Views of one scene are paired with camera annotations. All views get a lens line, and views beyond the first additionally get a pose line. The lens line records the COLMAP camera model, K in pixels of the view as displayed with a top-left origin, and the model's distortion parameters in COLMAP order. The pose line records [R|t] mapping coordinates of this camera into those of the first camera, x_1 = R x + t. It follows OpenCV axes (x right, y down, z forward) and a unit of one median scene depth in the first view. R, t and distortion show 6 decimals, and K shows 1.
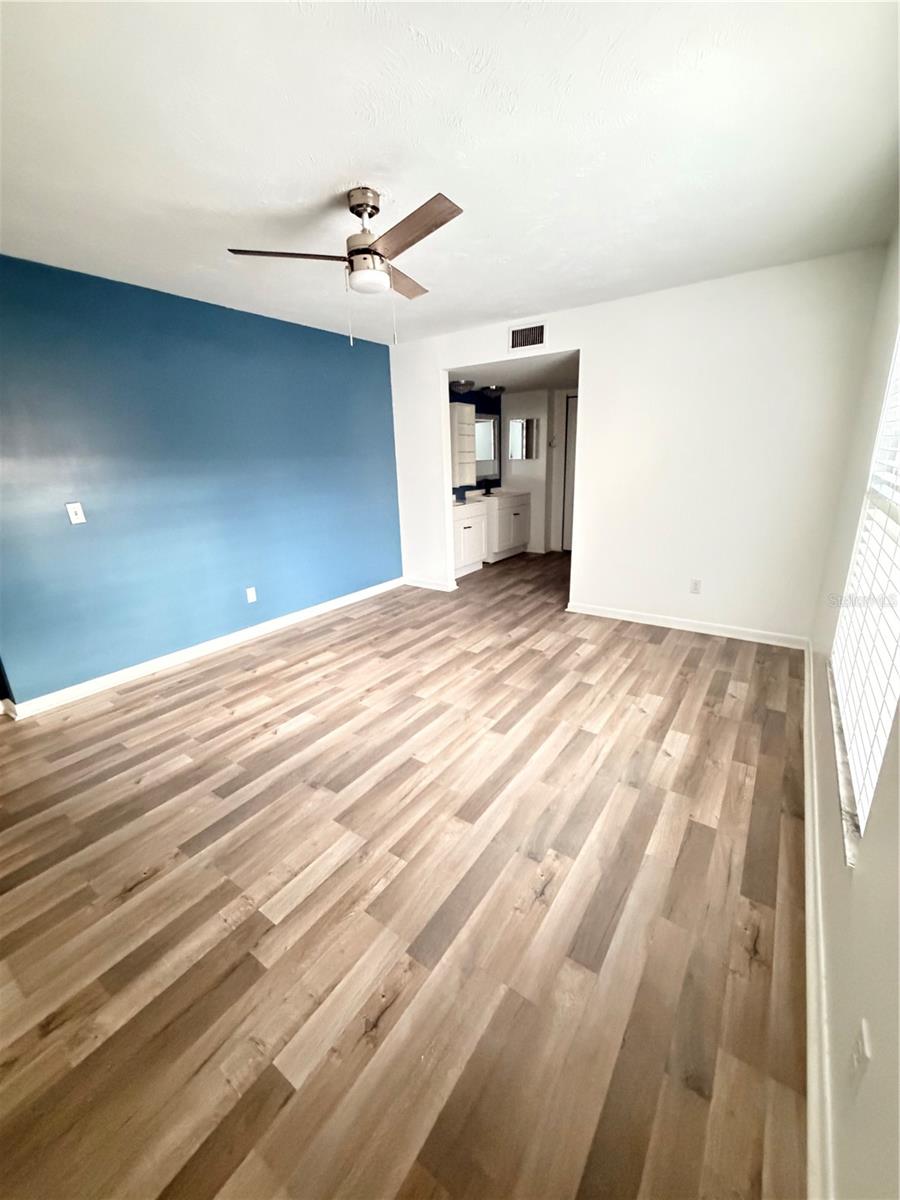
lens RADIAL K [[477.0, 0, 451.4], [0, 477.0, 596.2], [0, 0, 1]] dist [0.000410, -0.000408]
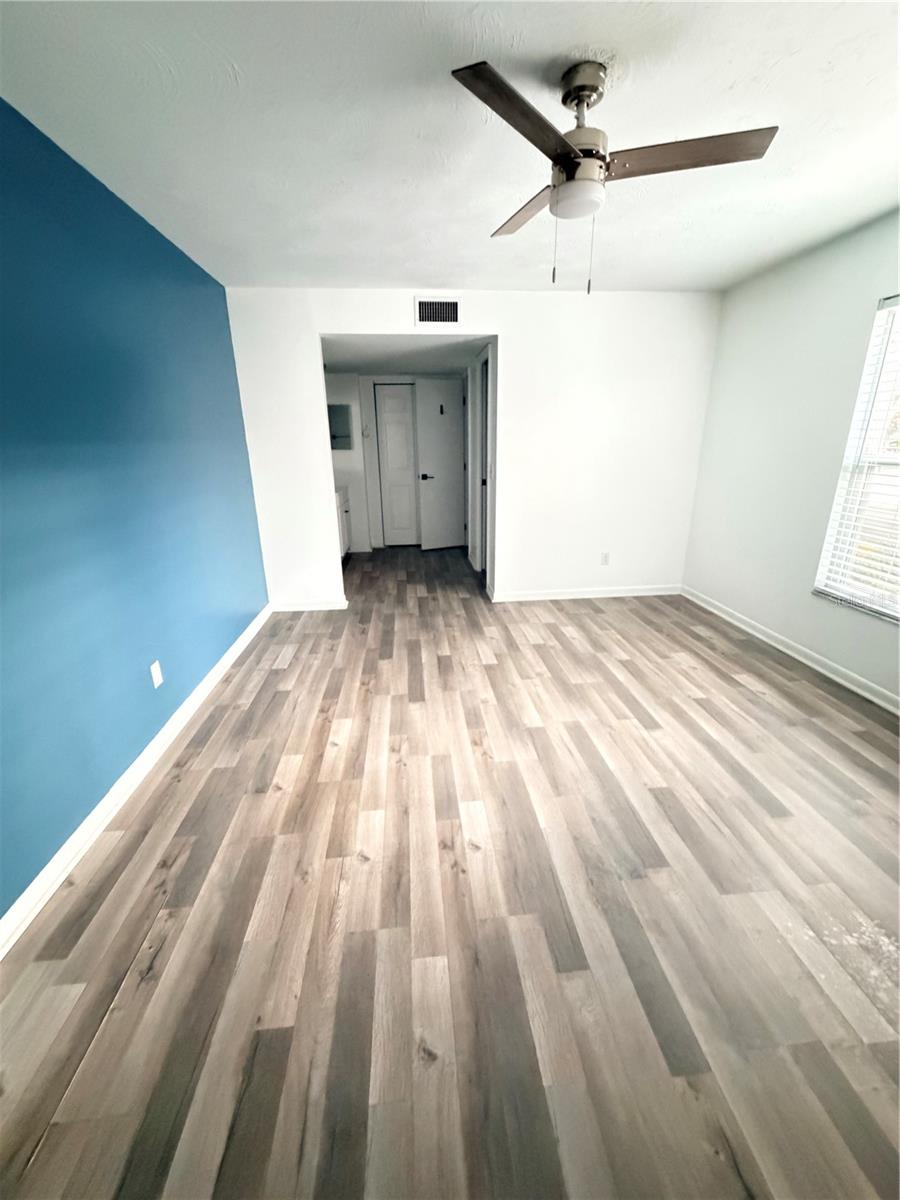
lens RADIAL K [[478.2, 0, 453.2], [0, 478.2, 597.6], [0, 0, 1]] dist [0.000956, -0.000044]
pose [[0.763567, -0.183435, 0.619126, -0.593196], [0.175992, 0.981622, 0.073786, -0.090876], [-0.621283, 0.052620, 0.781817, 0.377193]]
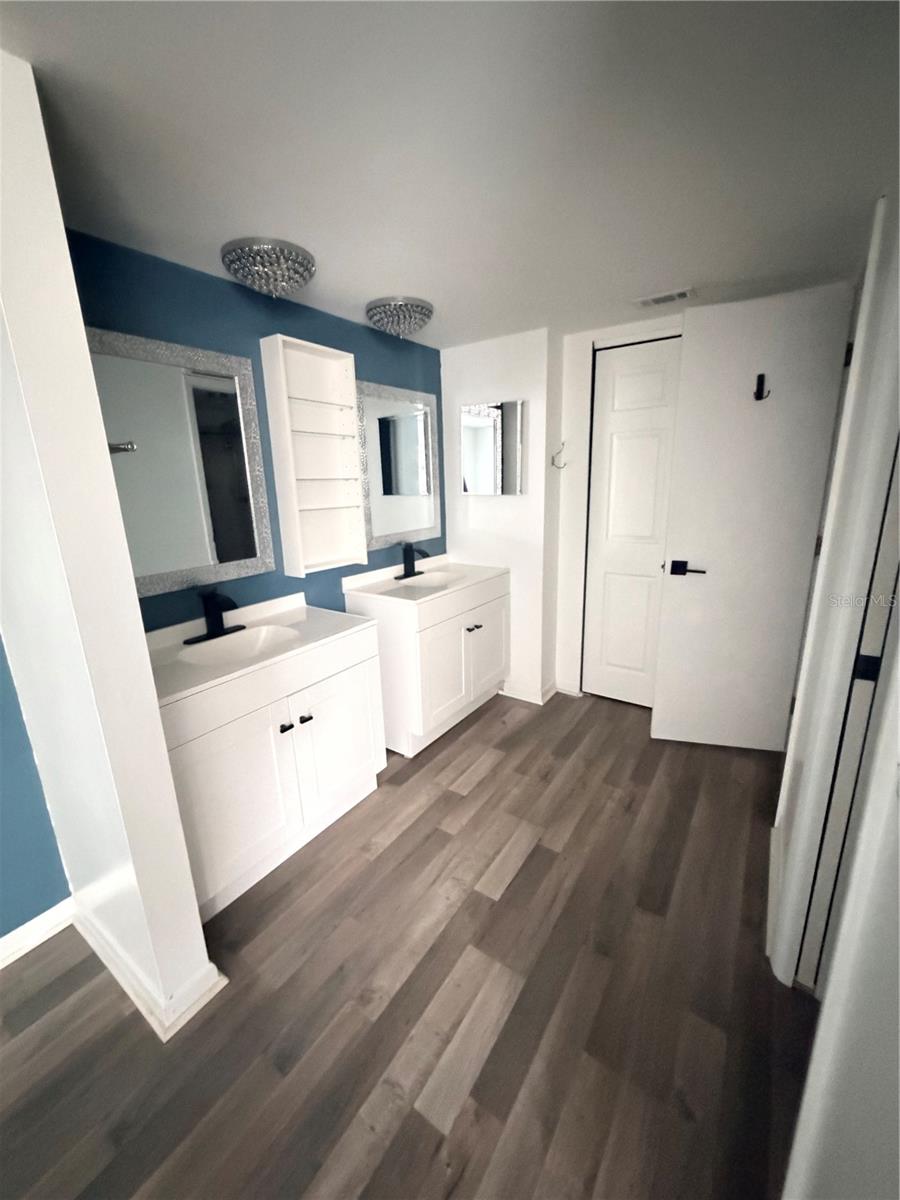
lens RADIAL K [[477.0, 0, 451.4], [0, 477.0, 596.2], [0, 0, 1]] dist [0.000410, -0.000408]
pose [[0.999973, -0.000677, 0.007249, 0.229610], [0.000993, 0.999044, -0.043694, -0.365903], [-0.007212, 0.043700, 0.999019, 1.184719]]
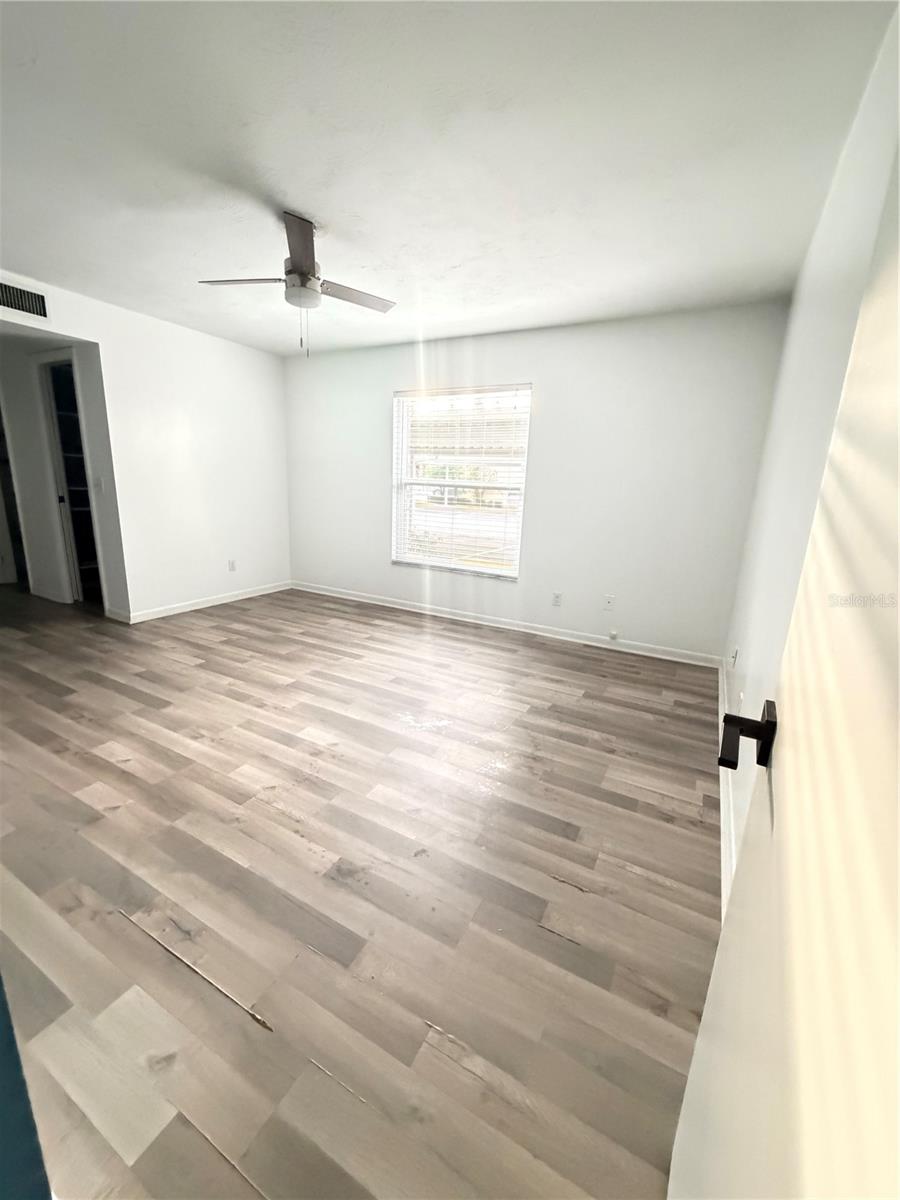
lens RADIAL K [[475.8, 0, 450.3], [0, 475.8, 597.4], [0, 0, 1]] dist [0.000874, 0.000032]
pose [[-0.112499, -0.208680, 0.971492, -0.968907], [0.245991, 0.941416, 0.230705, -0.106389], [-0.962721, 0.264932, -0.054575, 0.606518]]
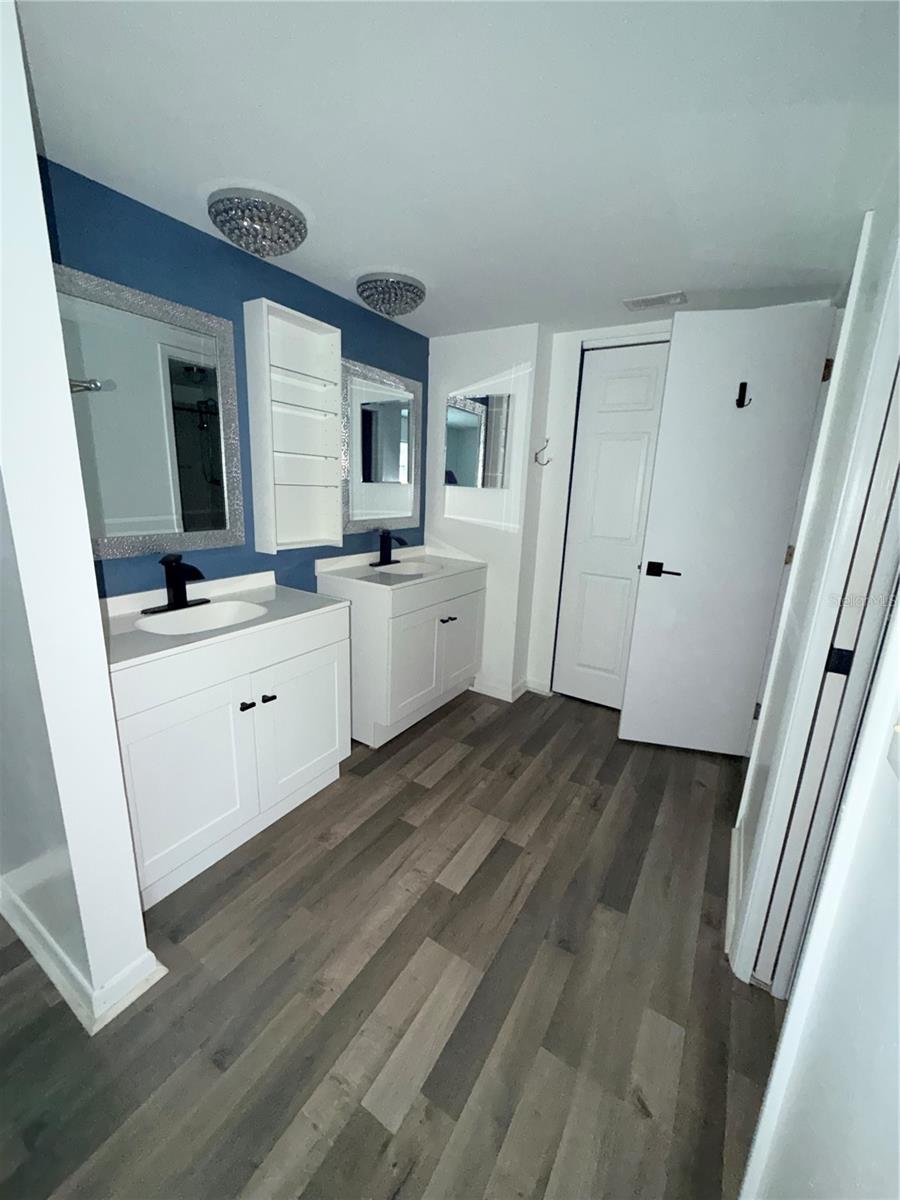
lens RADIAL K [[477.0, 0, 451.4], [0, 477.0, 596.2], [0, 0, 1]] dist [0.000410, -0.000408]
pose [[0.996421, 0.055269, 0.063962, 0.225921], [-0.051758, 0.997127, -0.055307, -0.342071], [-0.066835, 0.051798, 0.996419, 1.200049]]
